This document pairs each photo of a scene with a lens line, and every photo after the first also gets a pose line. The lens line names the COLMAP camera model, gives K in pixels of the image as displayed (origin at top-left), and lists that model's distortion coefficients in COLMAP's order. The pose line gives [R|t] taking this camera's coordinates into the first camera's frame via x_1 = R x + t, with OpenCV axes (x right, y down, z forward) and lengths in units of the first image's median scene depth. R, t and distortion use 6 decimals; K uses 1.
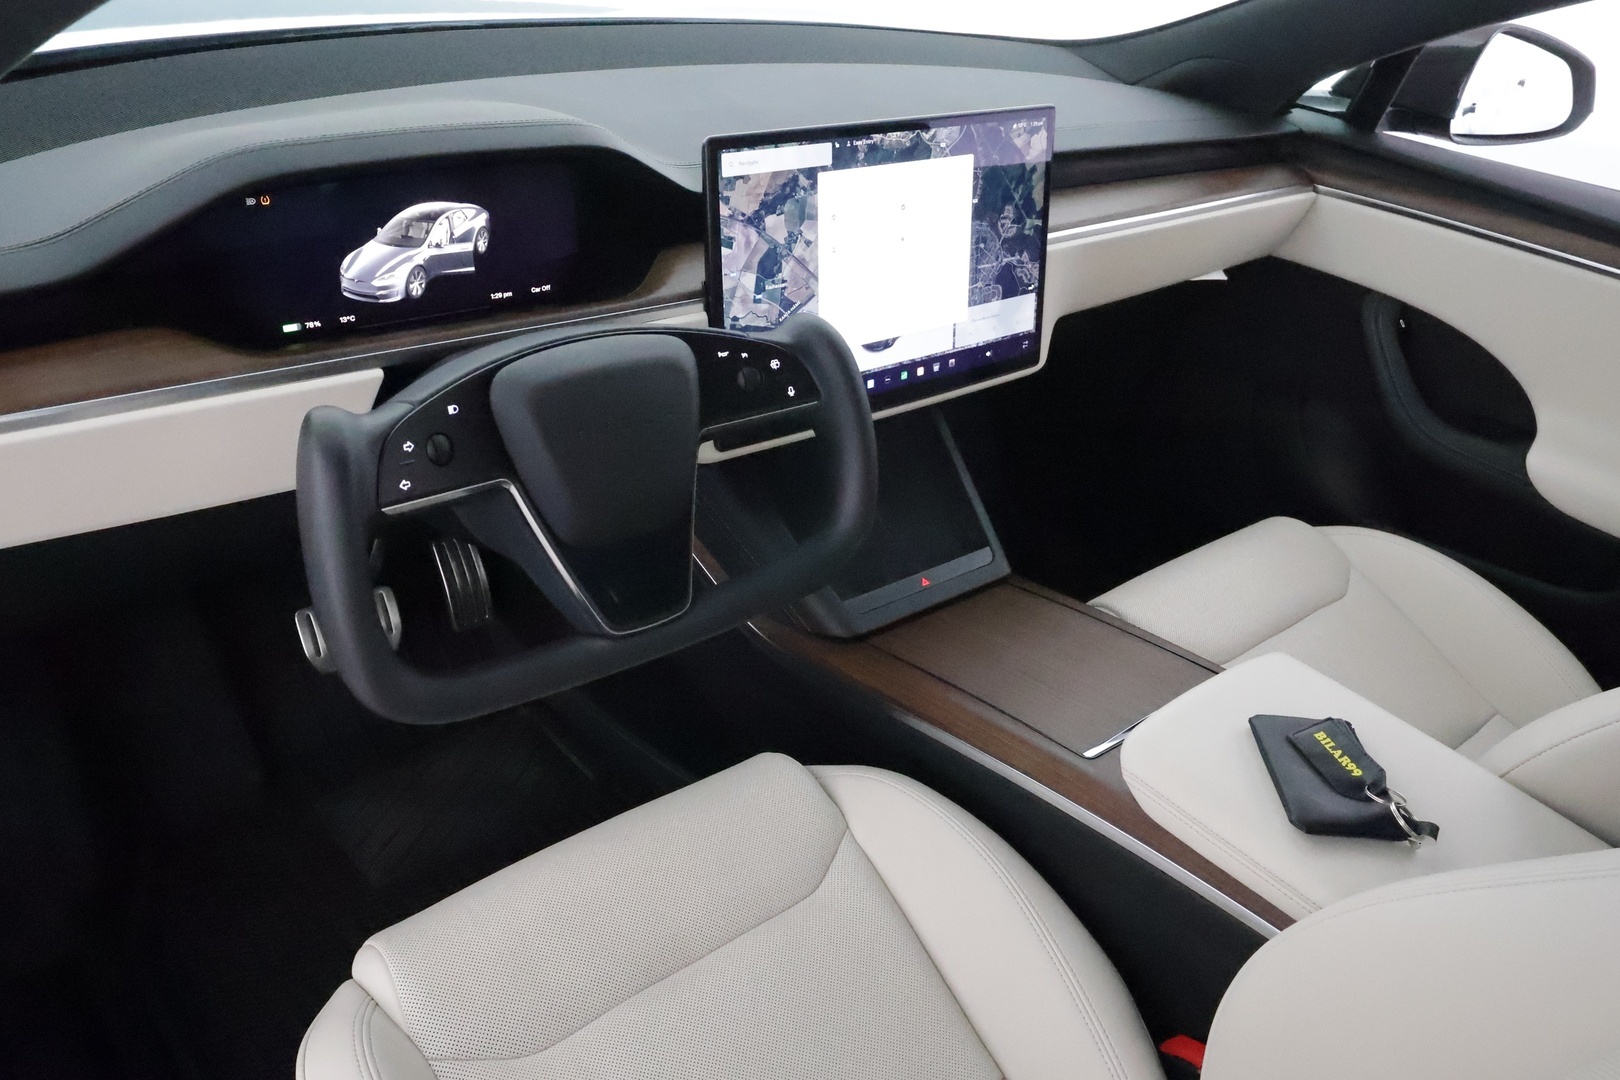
lens RADIAL K [[1283.2, 0, 751.5], [0, 1283.2, 528.1], [0, 0, 1]] dist [0.019582, 0.008346]
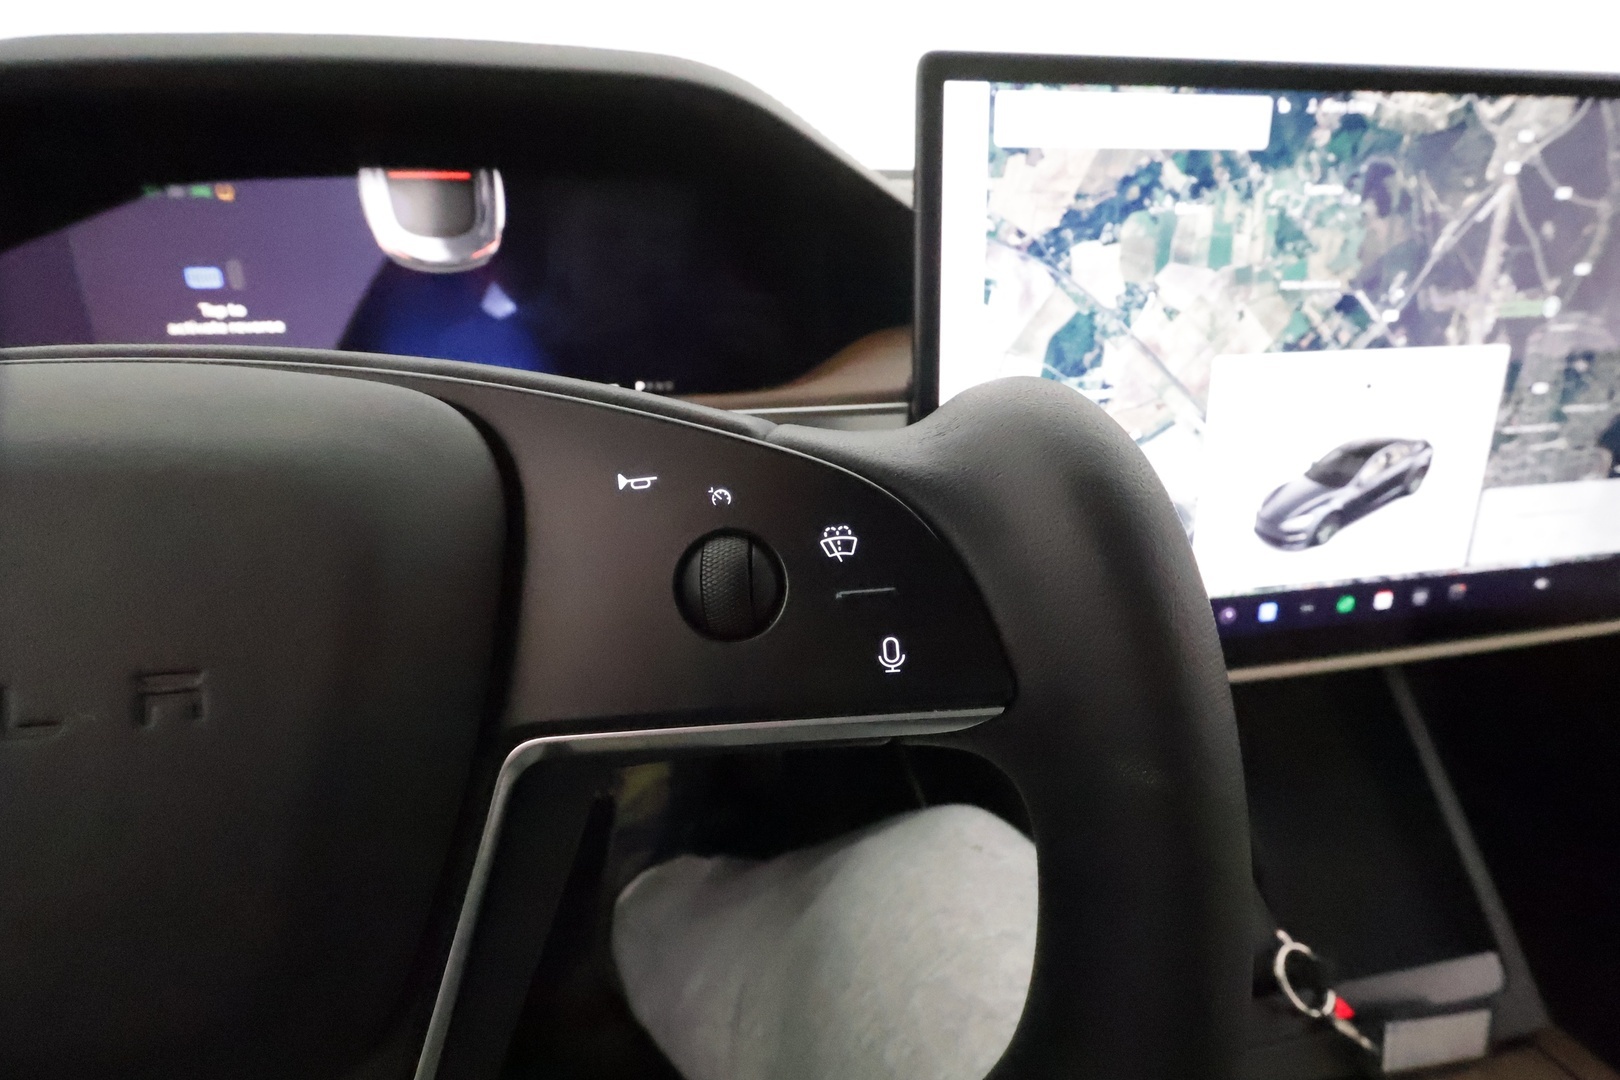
lens RADIAL K [[730.9, 0, 766.6], [0, 730.9, 522.3], [0, 0, 1]] dist [0.002683, 0.001785]
pose [[0.885334, 0.109163, -0.451960, 0.043008], [-0.167246, 0.981754, -0.090489, -0.095350], [0.433835, 0.155701, 0.887437, 0.710878]]
